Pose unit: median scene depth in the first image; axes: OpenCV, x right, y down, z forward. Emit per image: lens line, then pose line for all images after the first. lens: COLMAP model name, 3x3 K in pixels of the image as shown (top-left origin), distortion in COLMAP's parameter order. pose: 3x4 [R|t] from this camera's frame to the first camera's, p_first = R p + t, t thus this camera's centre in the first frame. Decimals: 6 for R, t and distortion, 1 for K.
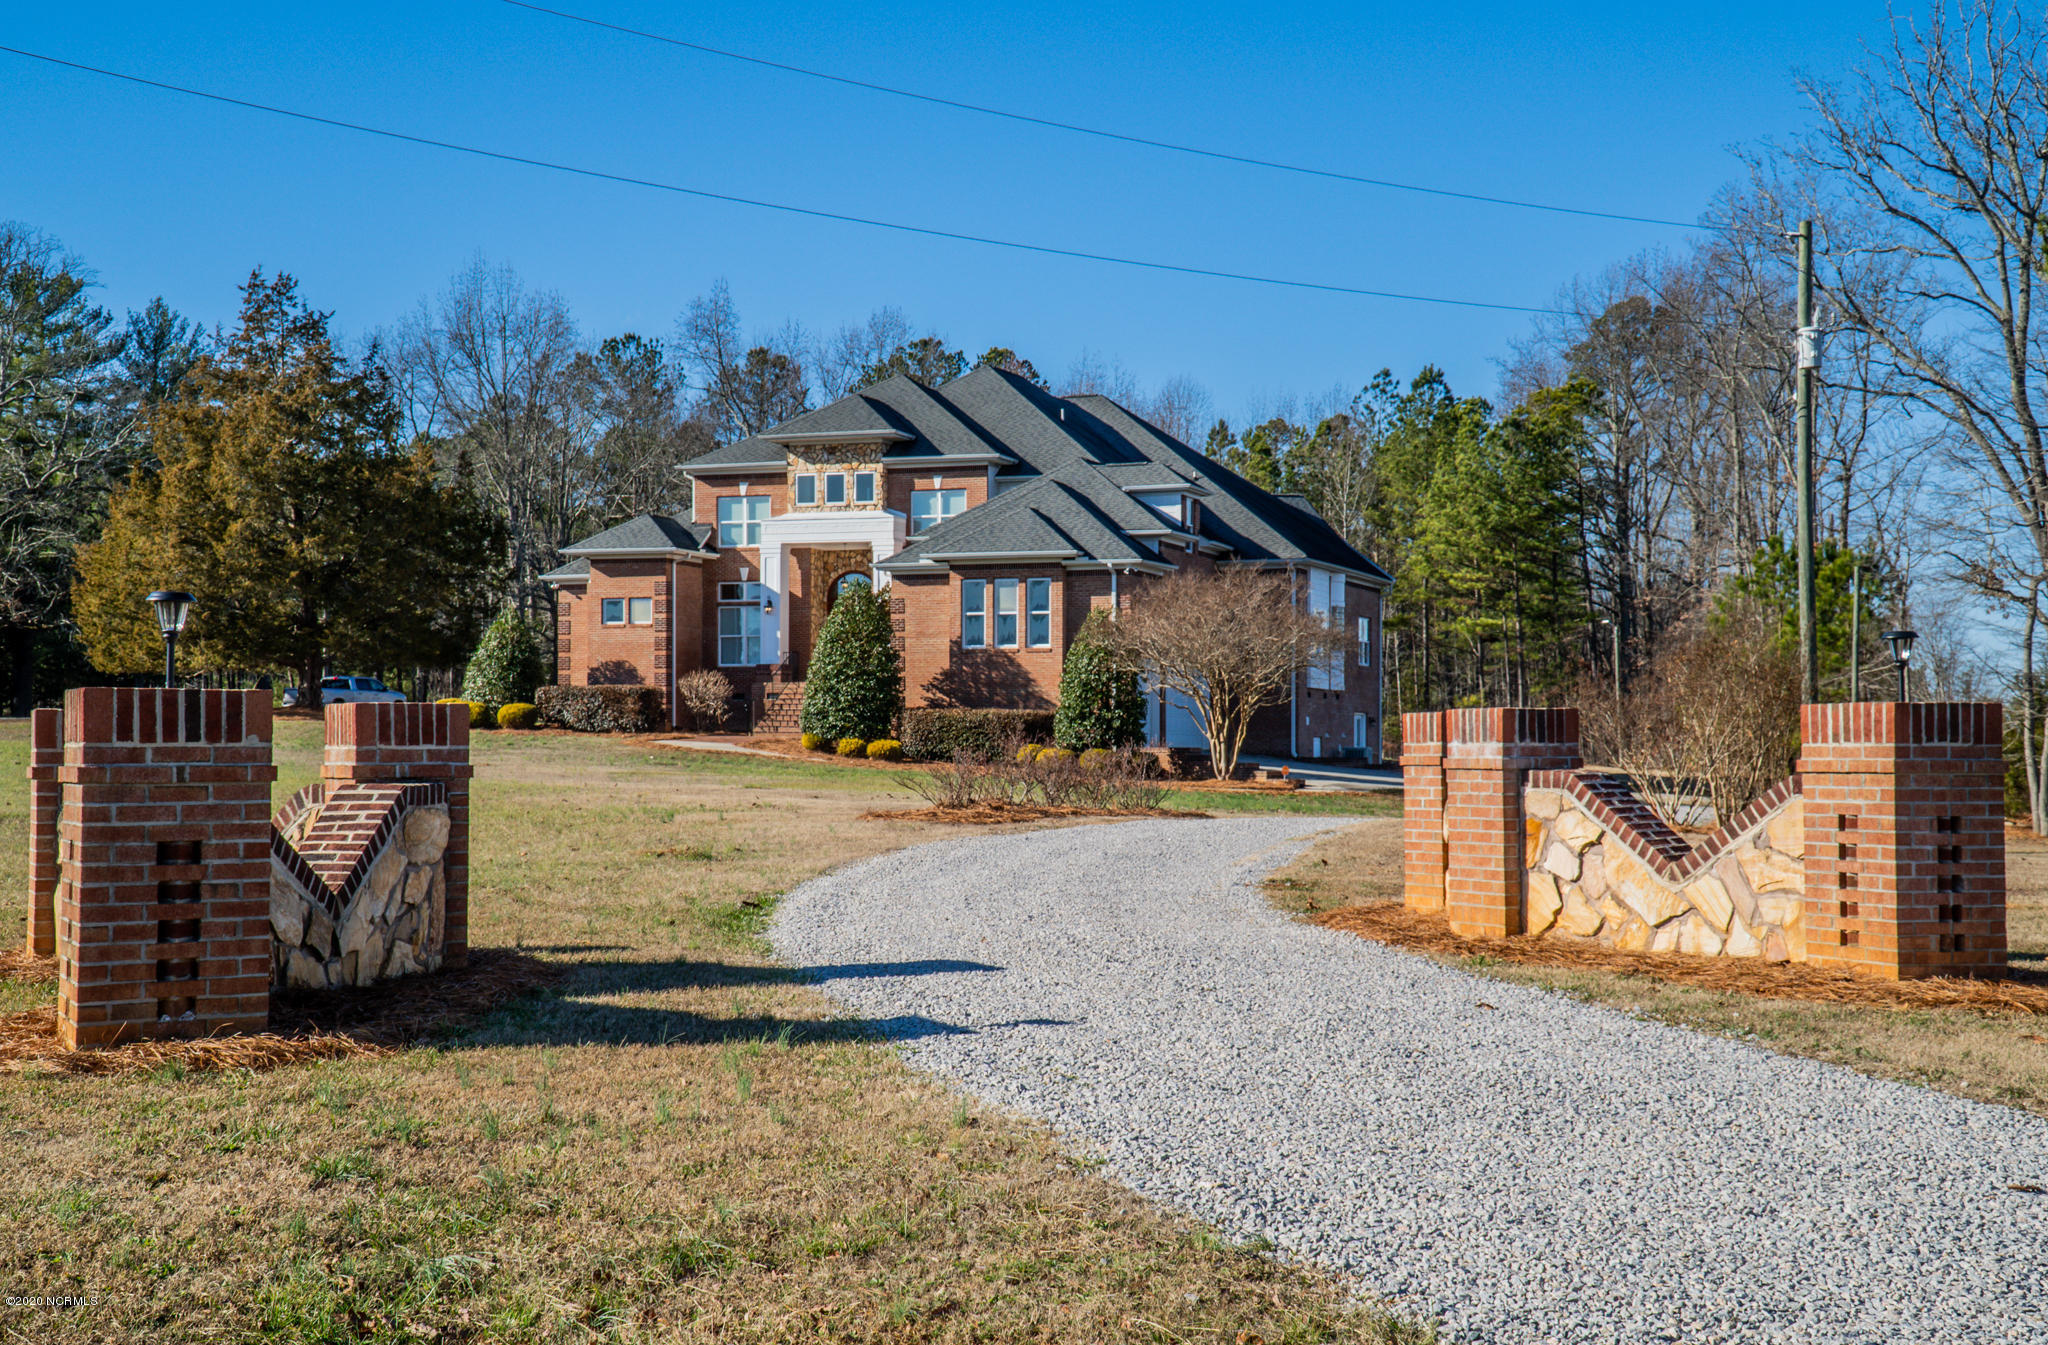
lens RADIAL K [[2897.2, 0, 1024.0], [0, 2897.2, 672.5], [0, 0, 1]] dist [0.342928, 0.007094]
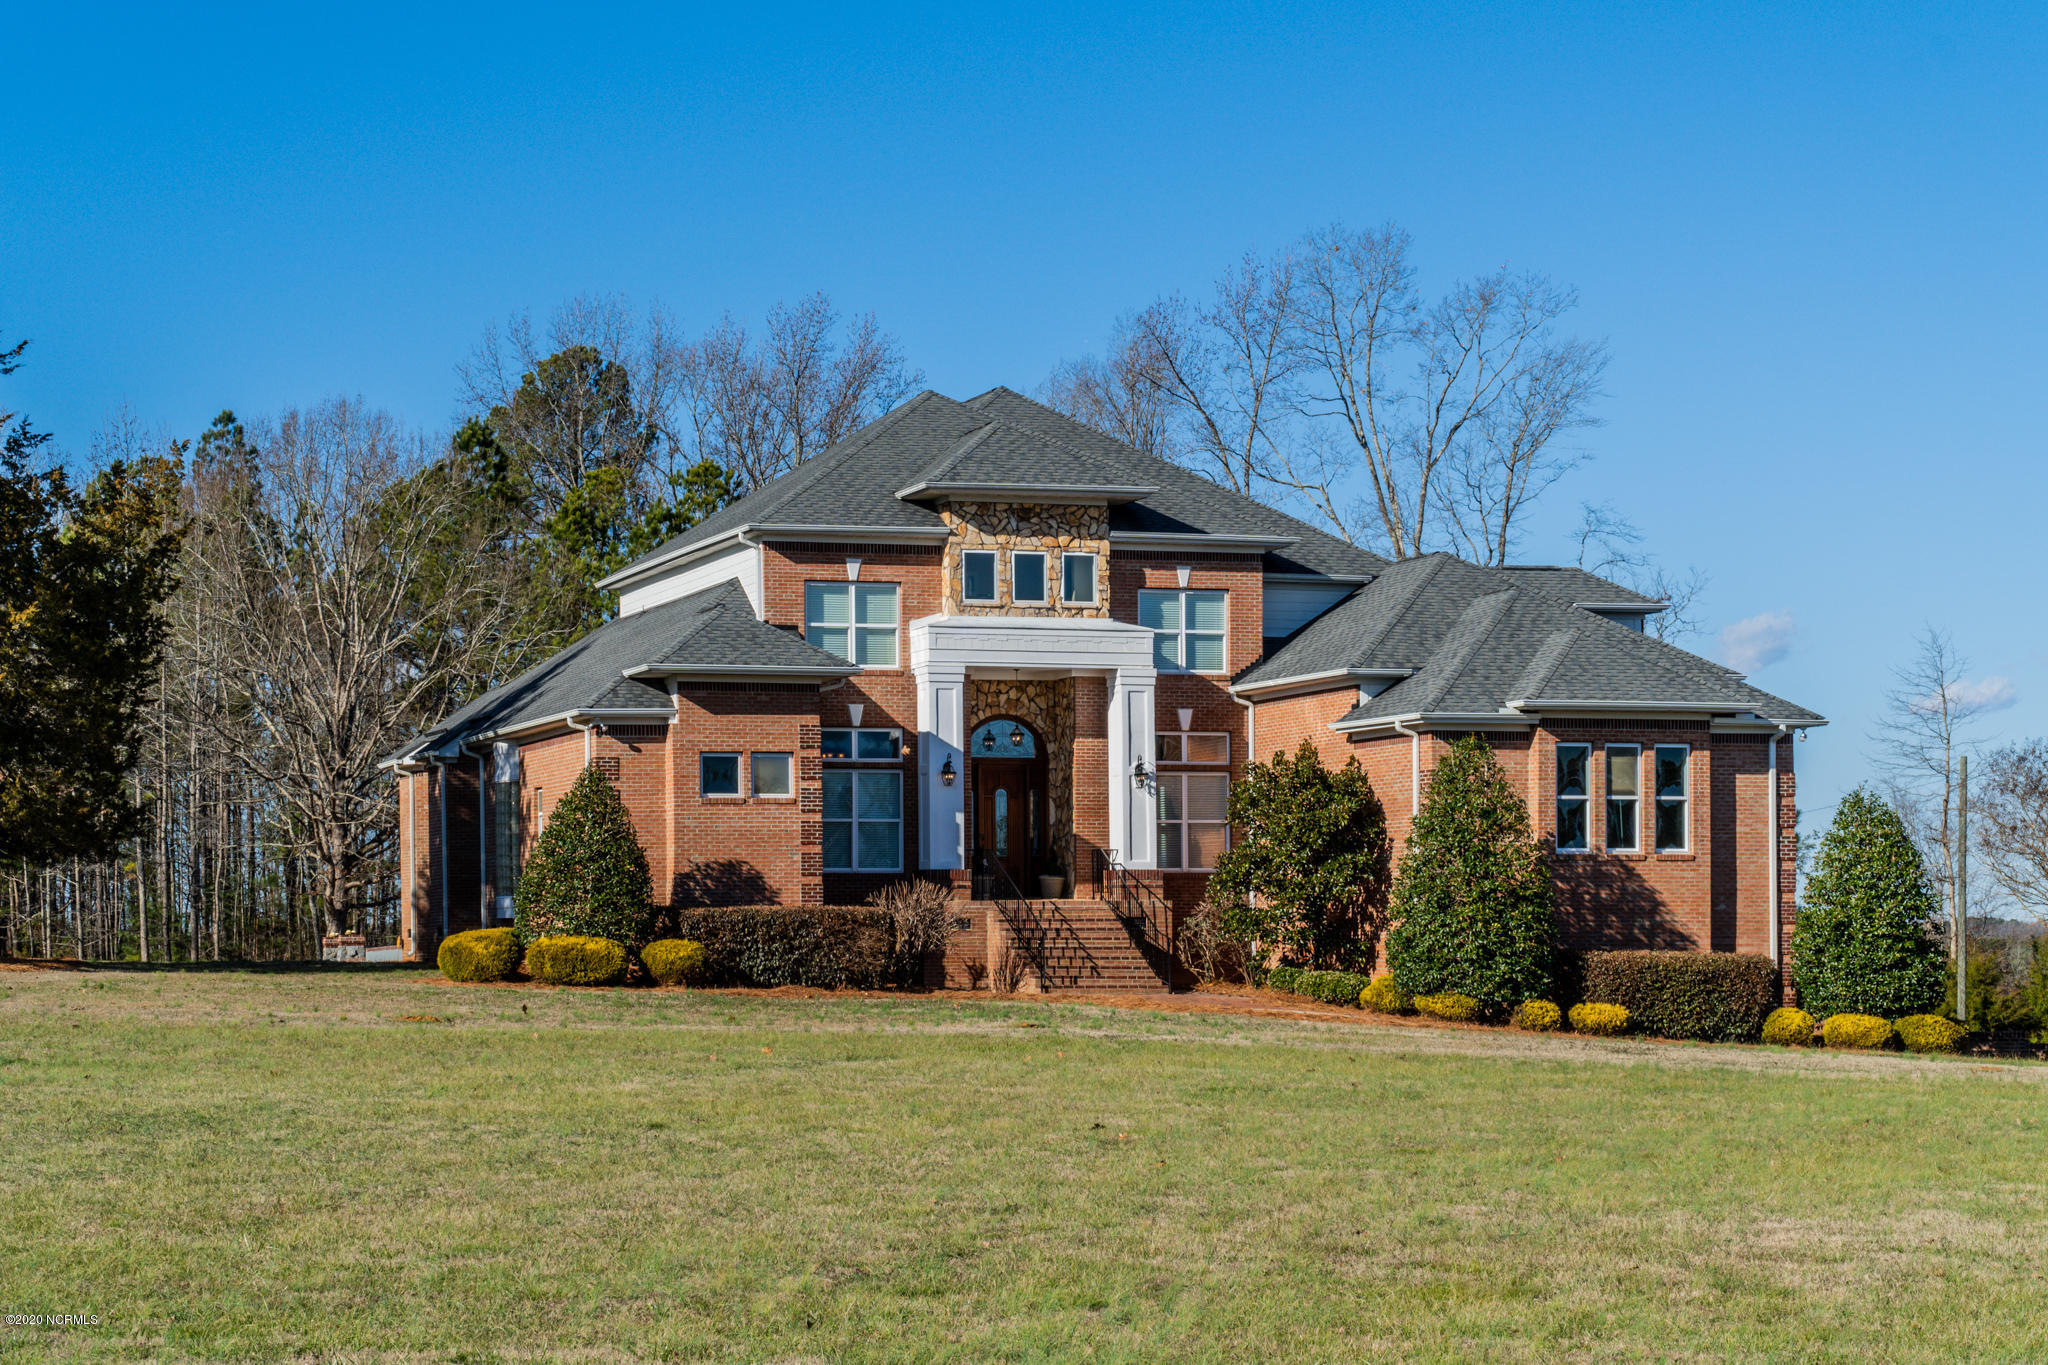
lens RADIAL K [[3771.4, 0, 809.8], [0, 3771.4, 939.6], [0, 0, 1]] dist [0.058605, -0.159962]
pose [[0.793254, -0.004935, 0.608871, -0.578751], [-0.010563, 0.999705, 0.021865, -0.005173], [-0.608800, -0.023776, 0.792968, 0.409556]]
